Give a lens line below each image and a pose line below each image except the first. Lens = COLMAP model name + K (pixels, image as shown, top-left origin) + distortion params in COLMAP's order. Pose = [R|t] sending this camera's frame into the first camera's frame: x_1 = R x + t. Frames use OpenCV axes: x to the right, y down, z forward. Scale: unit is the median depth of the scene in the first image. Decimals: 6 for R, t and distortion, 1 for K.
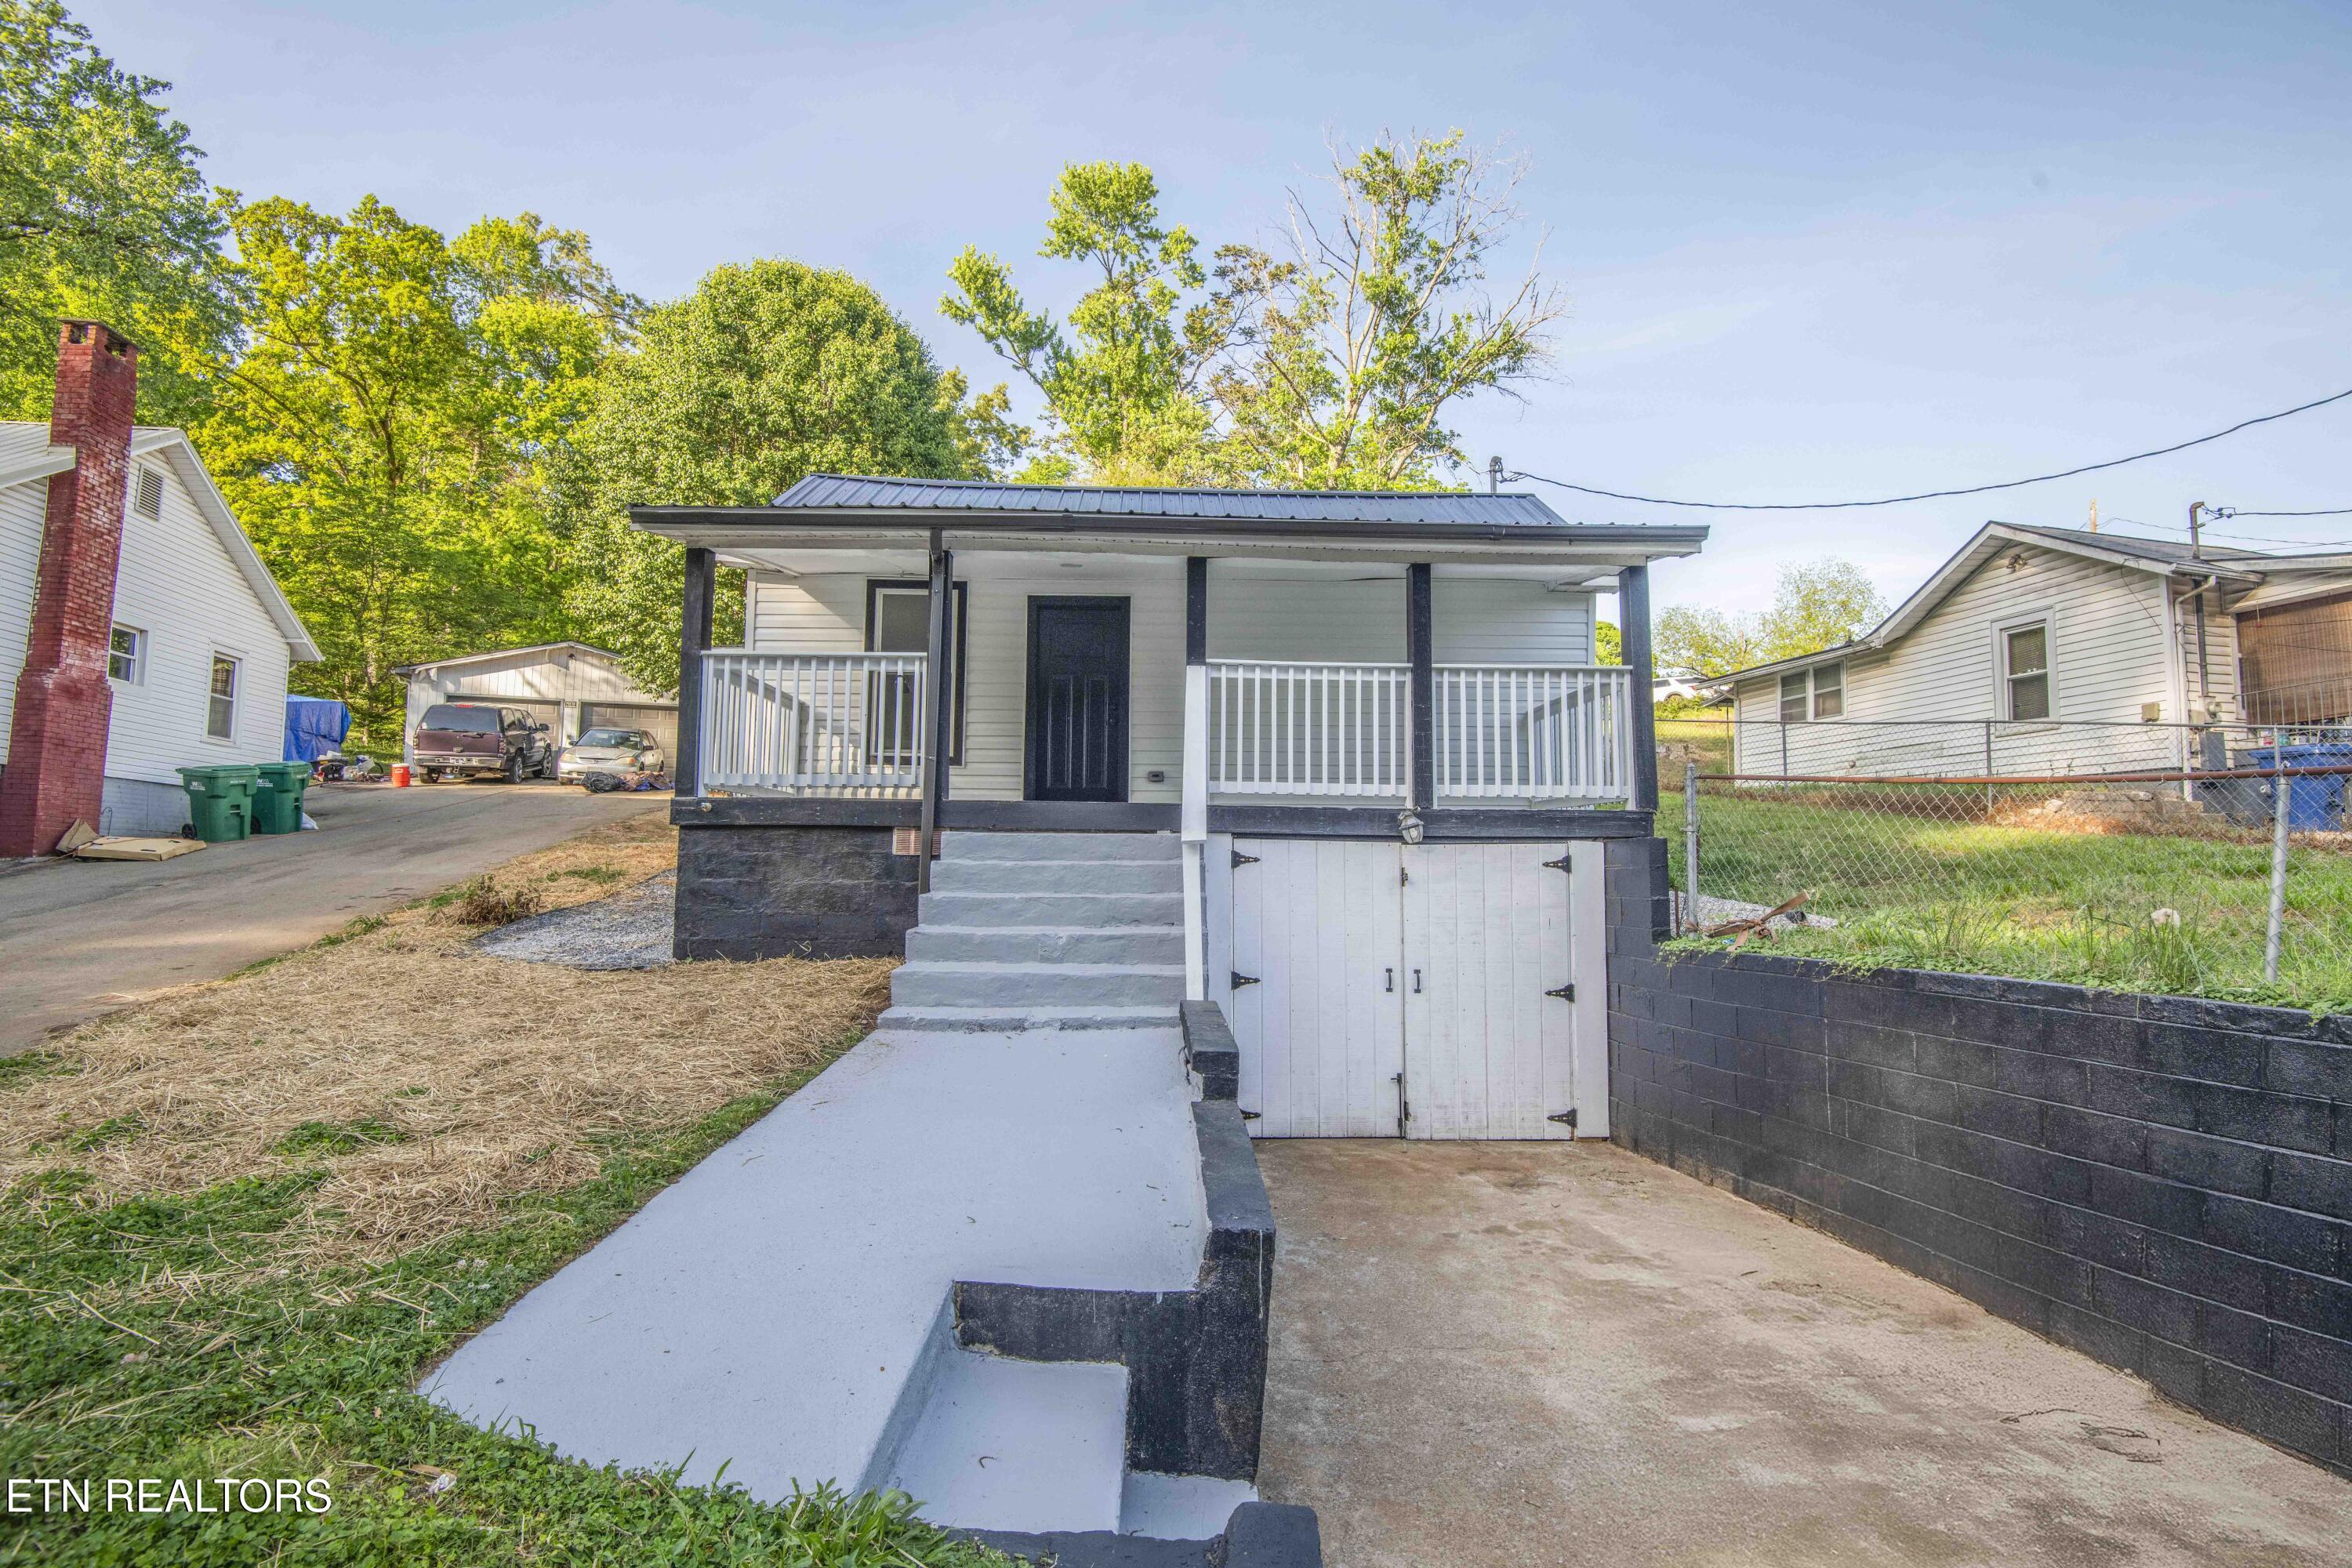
lens RADIAL K [[1092.3, 0, 1185.6], [0, 1092.3, 785.0], [0, 0, 1]] dist [-0.002549, -0.027534]
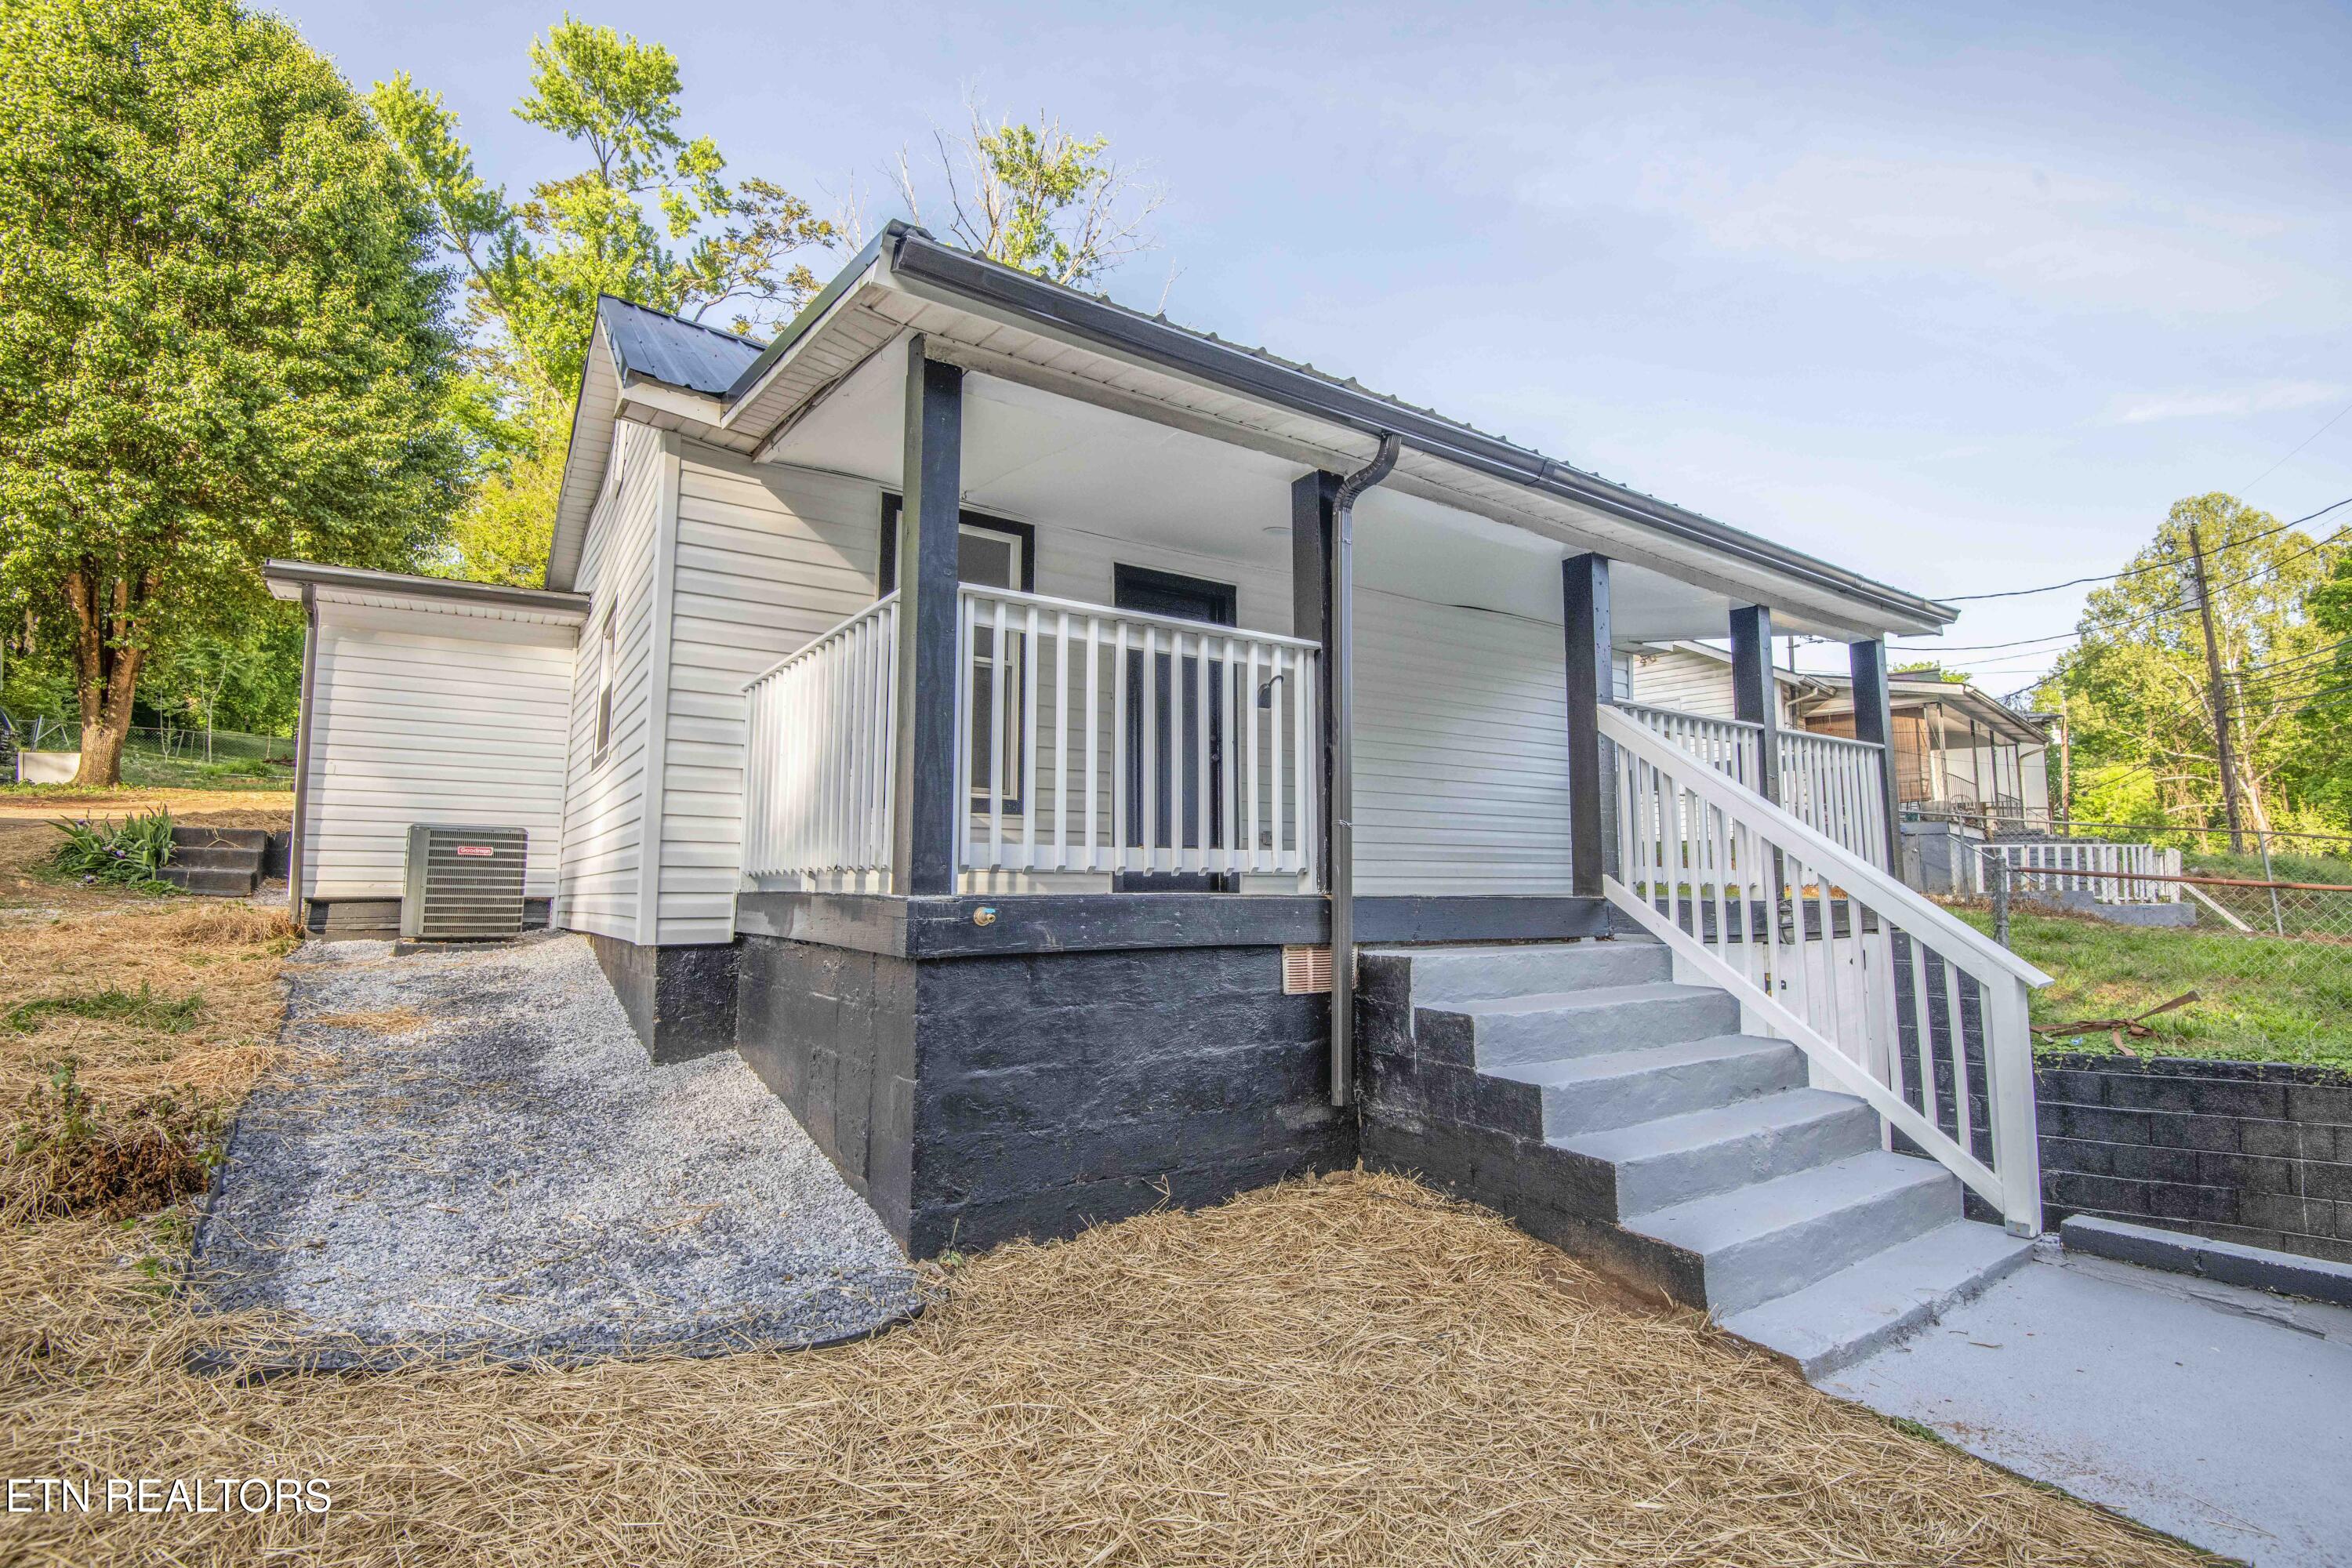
lens RADIAL K [[1096.6, 0, 1184.9], [0, 1096.6, 784.7], [0, 0, 1]] dist [-0.031055, -0.007961]
pose [[0.839799, 0.047210, 0.540840, -0.198560], [-0.036696, 0.998870, -0.030212, -0.008024], [-0.541655, 0.005526, 0.840583, 0.178237]]
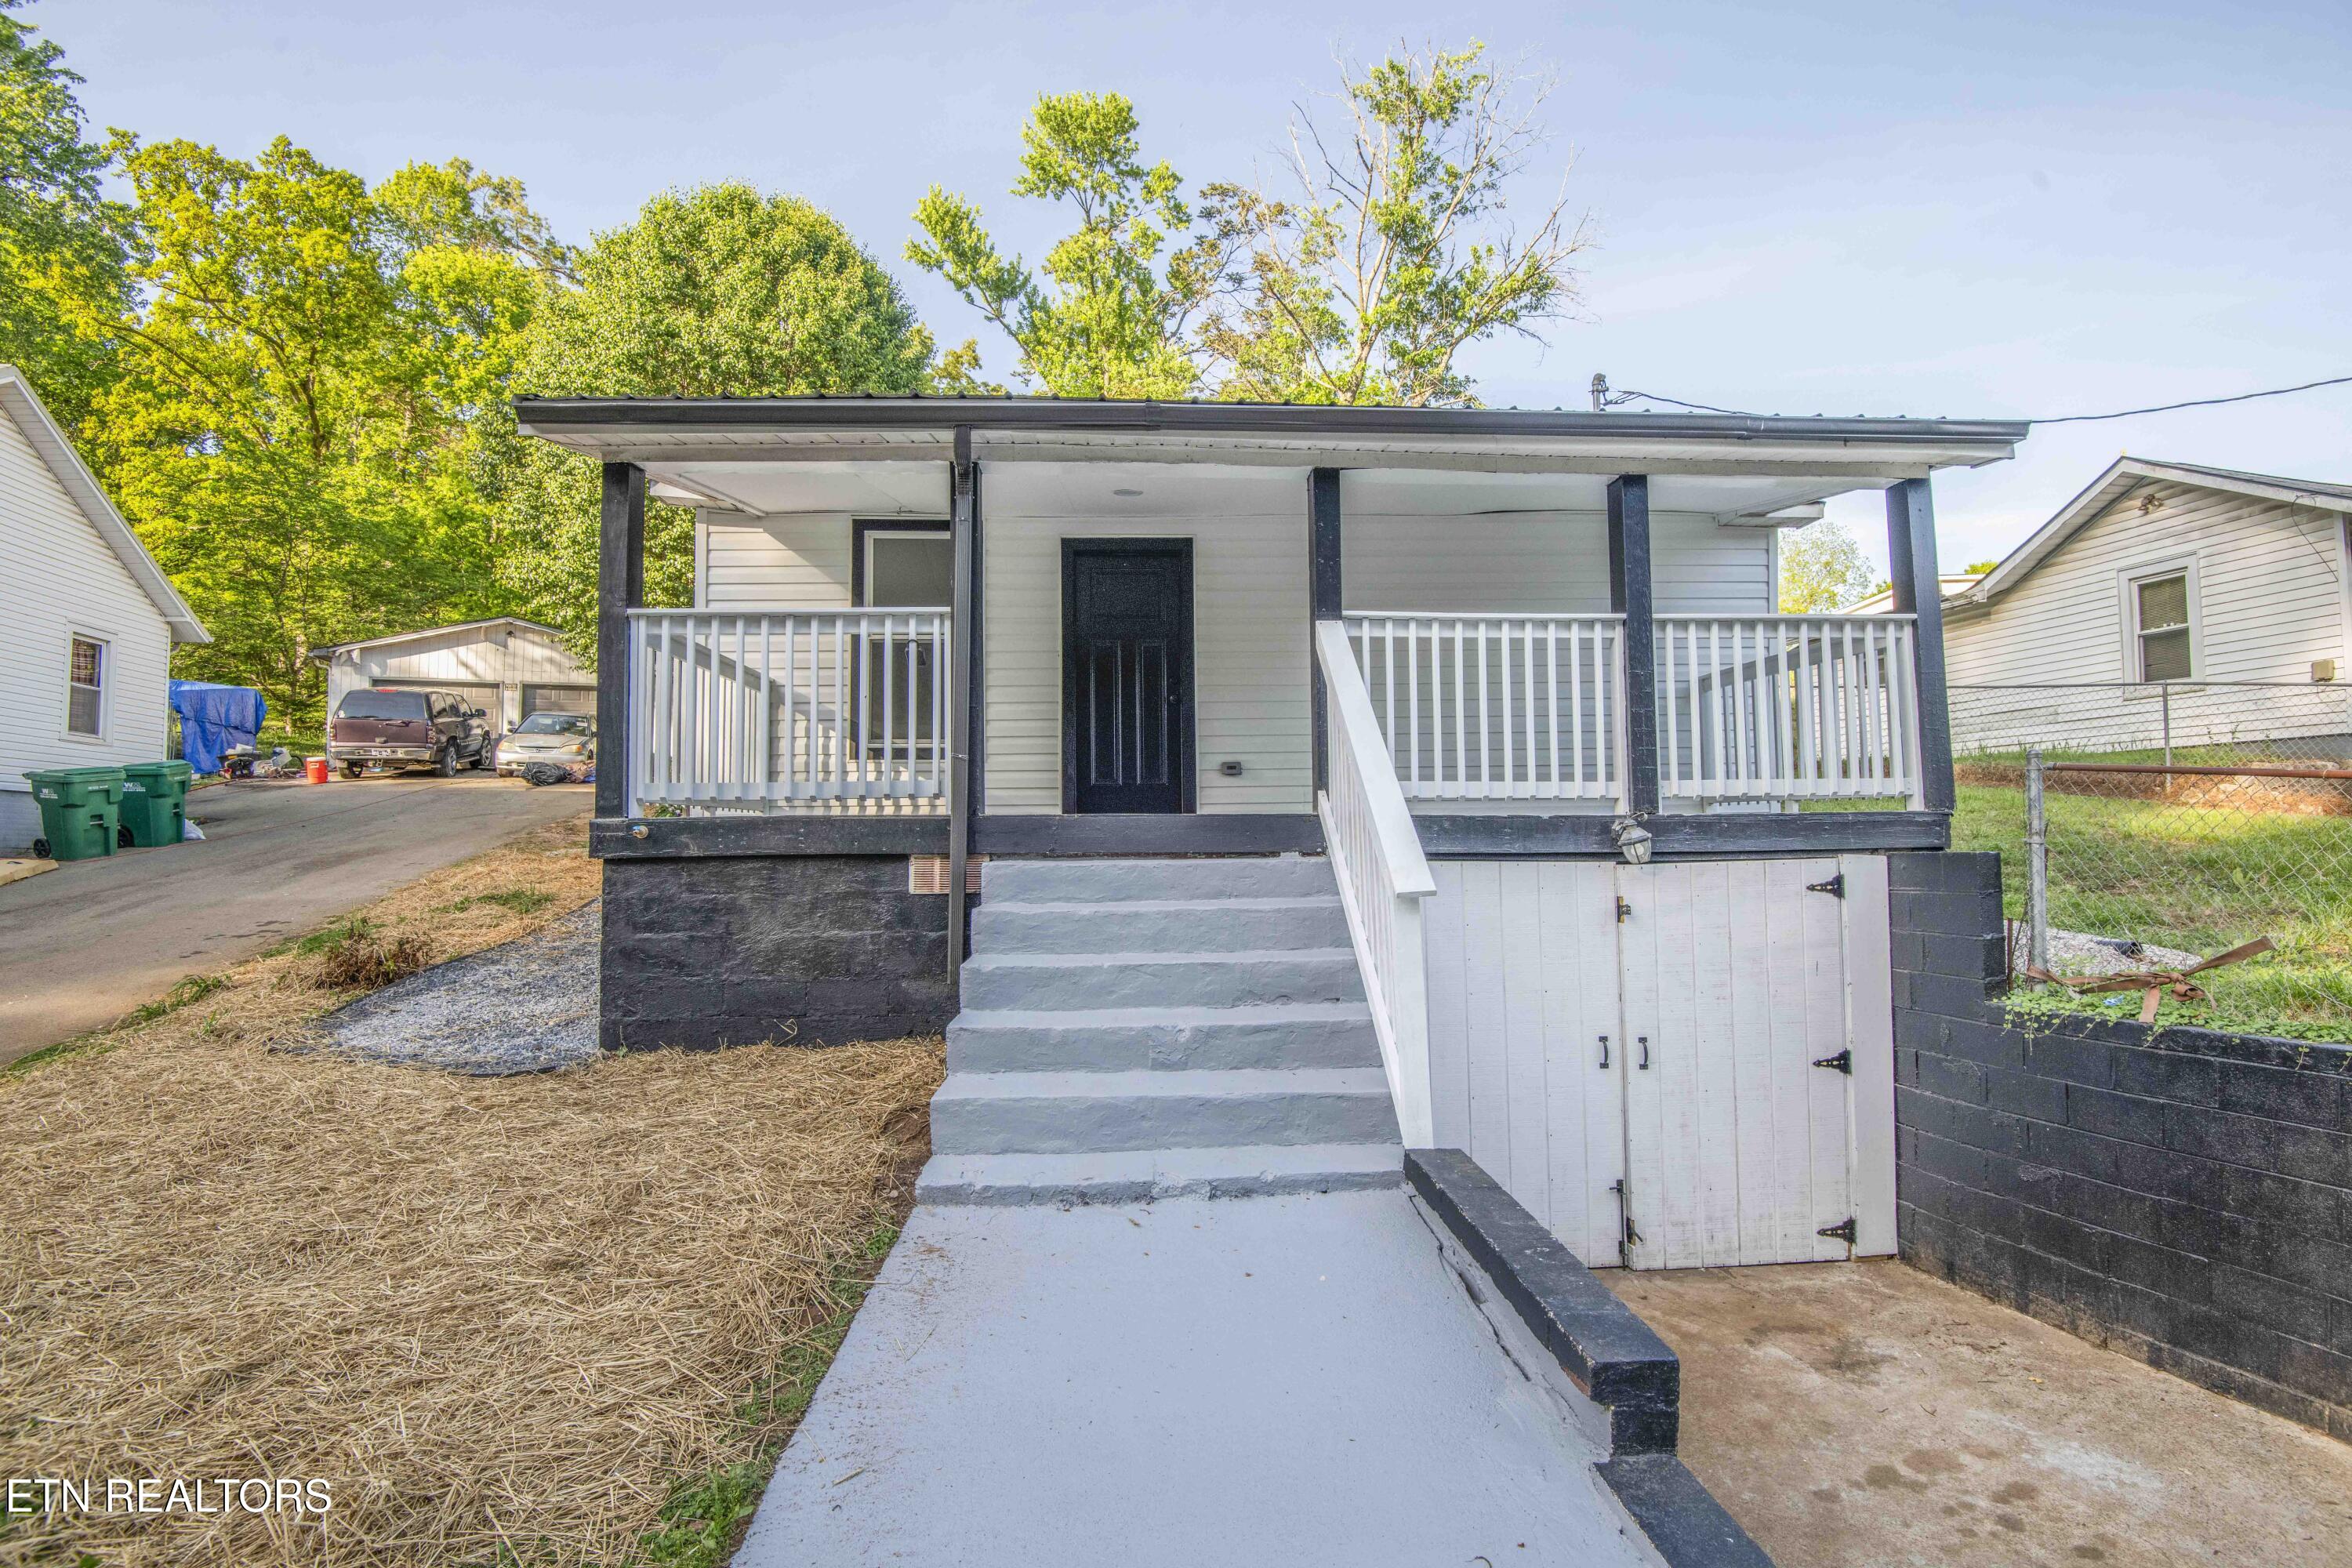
lens RADIAL K [[1094.2, 0, 1186.2], [0, 1094.2, 787.8], [0, 0, 1]] dist [-0.018415, -0.013401]
pose [[0.999453, -0.017969, 0.027778, -0.034478], [0.017178, 0.999448, 0.028439, -0.007063], [-0.028274, -0.027946, 0.999209, 0.093091]]
